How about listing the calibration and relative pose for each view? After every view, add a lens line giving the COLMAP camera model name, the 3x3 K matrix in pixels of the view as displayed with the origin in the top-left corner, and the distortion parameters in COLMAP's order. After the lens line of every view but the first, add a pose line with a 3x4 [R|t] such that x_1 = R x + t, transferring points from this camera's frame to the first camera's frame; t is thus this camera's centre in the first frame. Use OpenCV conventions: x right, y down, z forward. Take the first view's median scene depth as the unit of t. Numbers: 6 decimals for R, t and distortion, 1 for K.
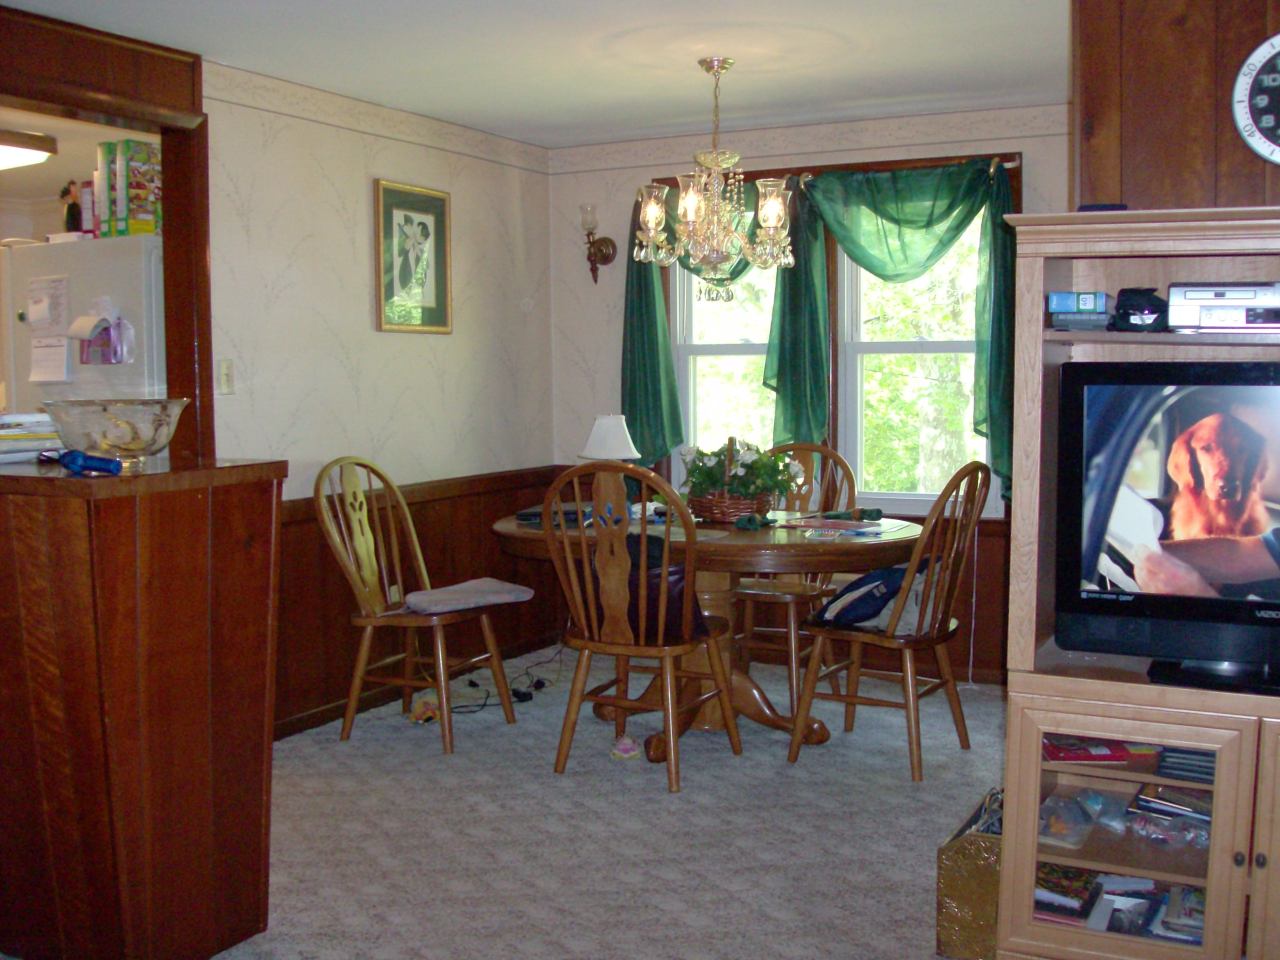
lens RADIAL K [[1326.8, 0, 640.0], [0, 1326.8, 480.0], [0, 0, 1]] dist [-0.187213, 0.150432]
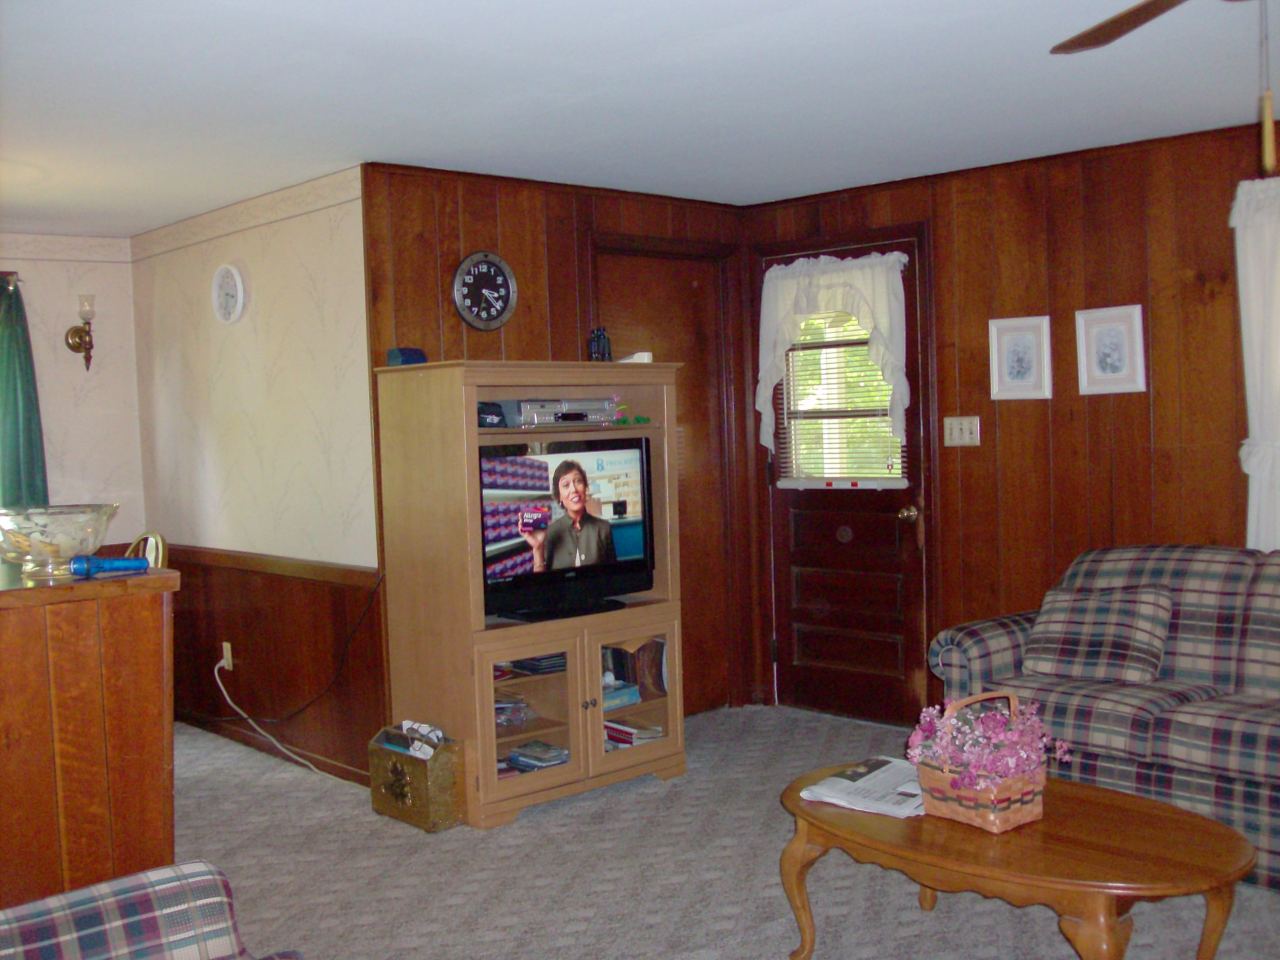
lens RADIAL K [[1326.8, 0, 640.0], [0, 1326.8, 480.0], [0, 0, 1]] dist [-0.187213, 0.150432]
pose [[0.328739, -0.048855, 0.943156, -1.236986], [0.107564, 0.994100, 0.014003, -0.047704], [-0.938275, 0.096846, 0.332054, 0.229985]]
